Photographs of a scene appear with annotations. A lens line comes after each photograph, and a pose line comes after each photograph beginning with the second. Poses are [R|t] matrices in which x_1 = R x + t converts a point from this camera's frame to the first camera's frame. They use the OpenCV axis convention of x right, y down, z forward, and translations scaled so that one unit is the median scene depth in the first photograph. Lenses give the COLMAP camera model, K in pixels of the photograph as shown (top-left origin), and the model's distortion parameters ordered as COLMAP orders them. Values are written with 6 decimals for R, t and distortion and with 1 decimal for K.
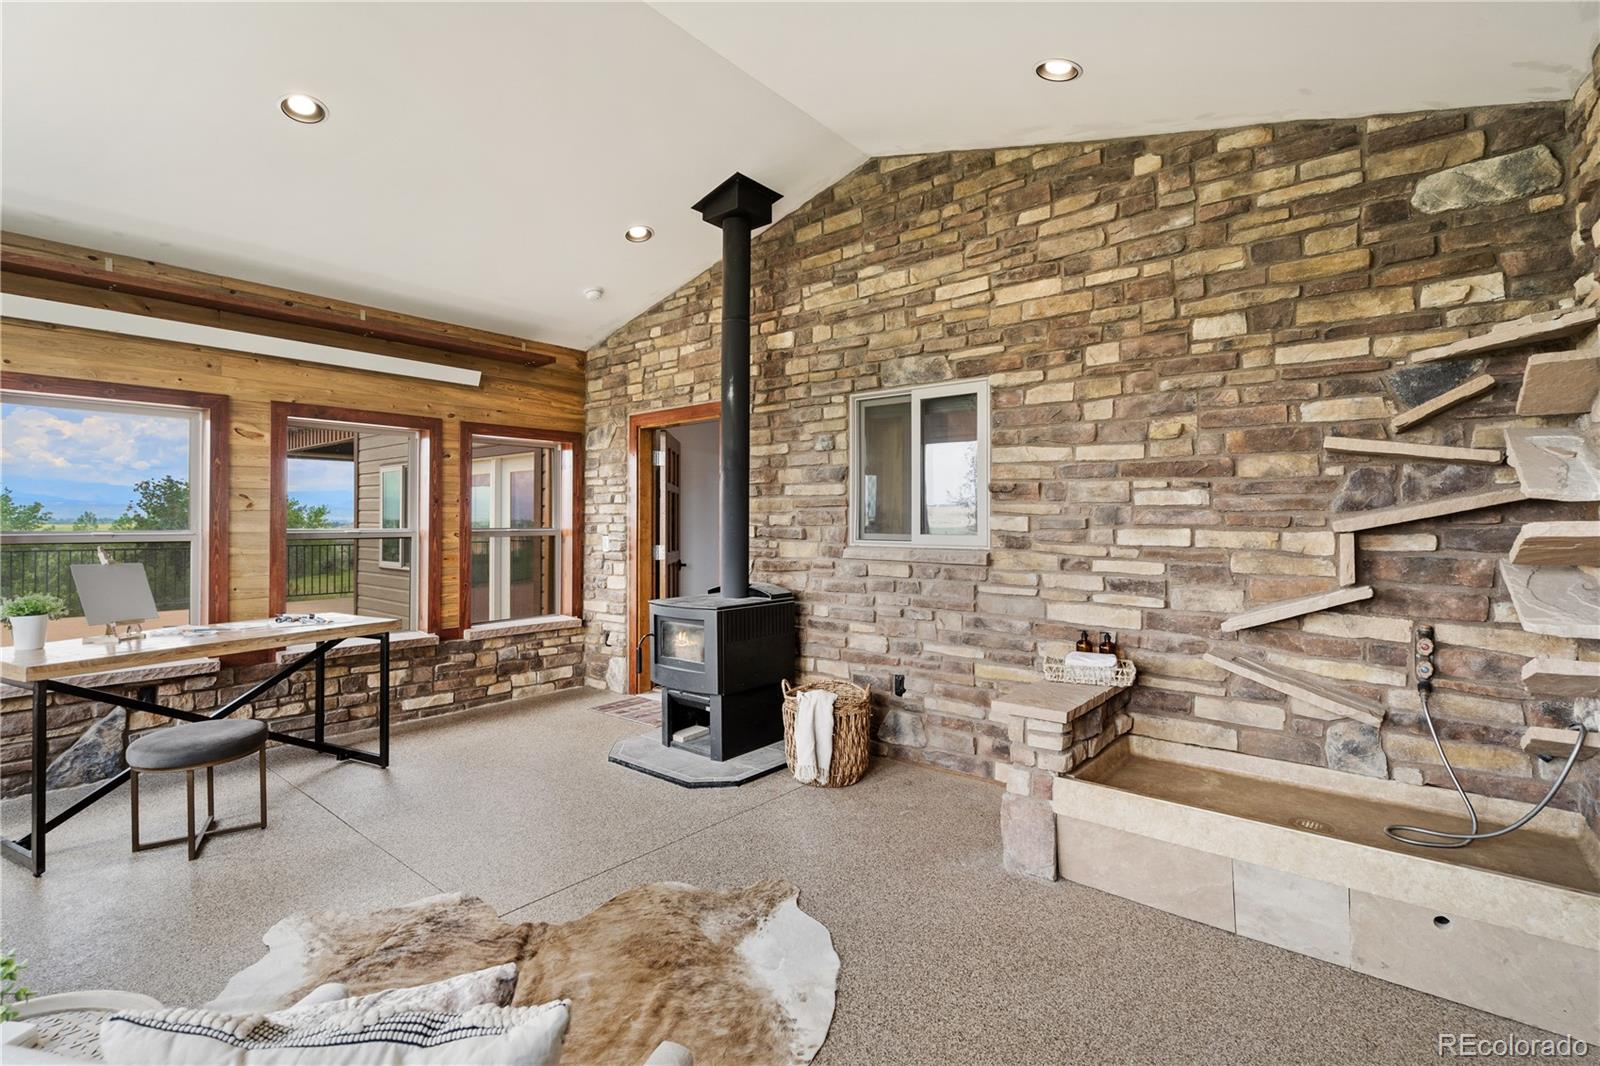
lens RADIAL K [[732.8, 0, 790.9], [0, 732.8, 518.2], [0, 0, 1]] dist [-0.013583, 0.003923]
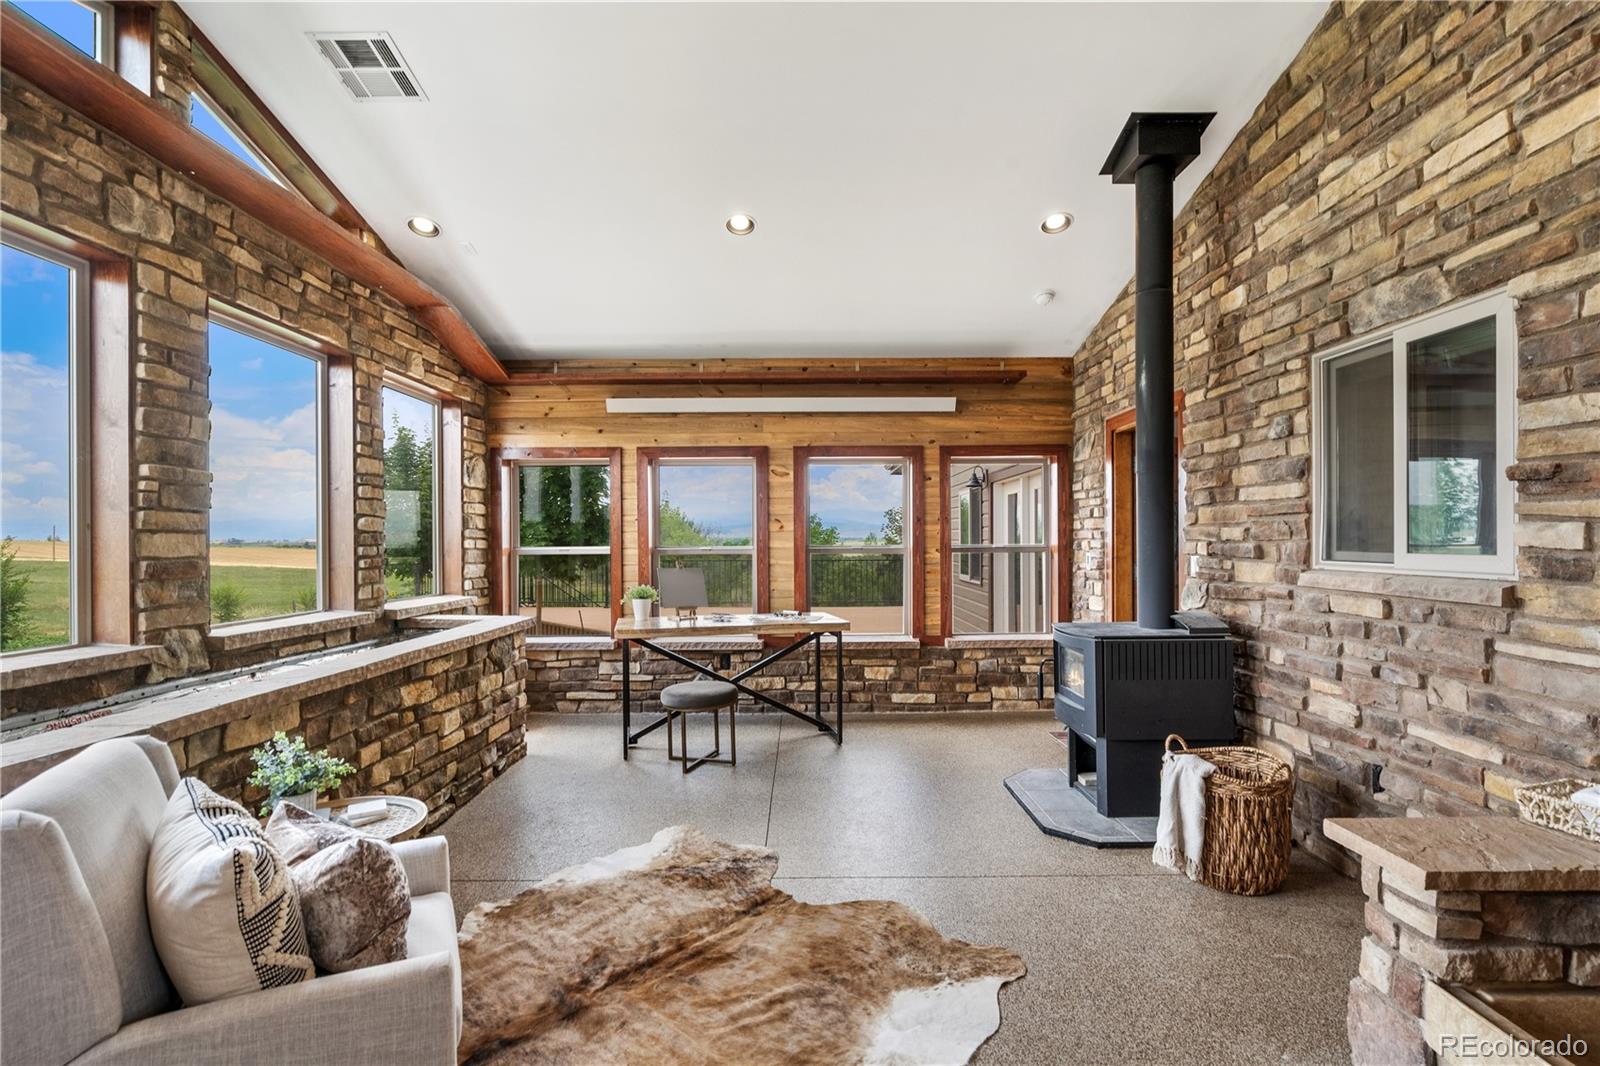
lens RADIAL K [[732.8, 0, 803.3], [0, 732.8, 546.6], [0, 0, 1]] dist [-0.013583, 0.003923]
pose [[0.643416, 0.001629, -0.765515, 0.307701], [0.010767, 0.999880, 0.011177, 0.003042], [0.765441, -0.015434, 0.643321, 0.173017]]
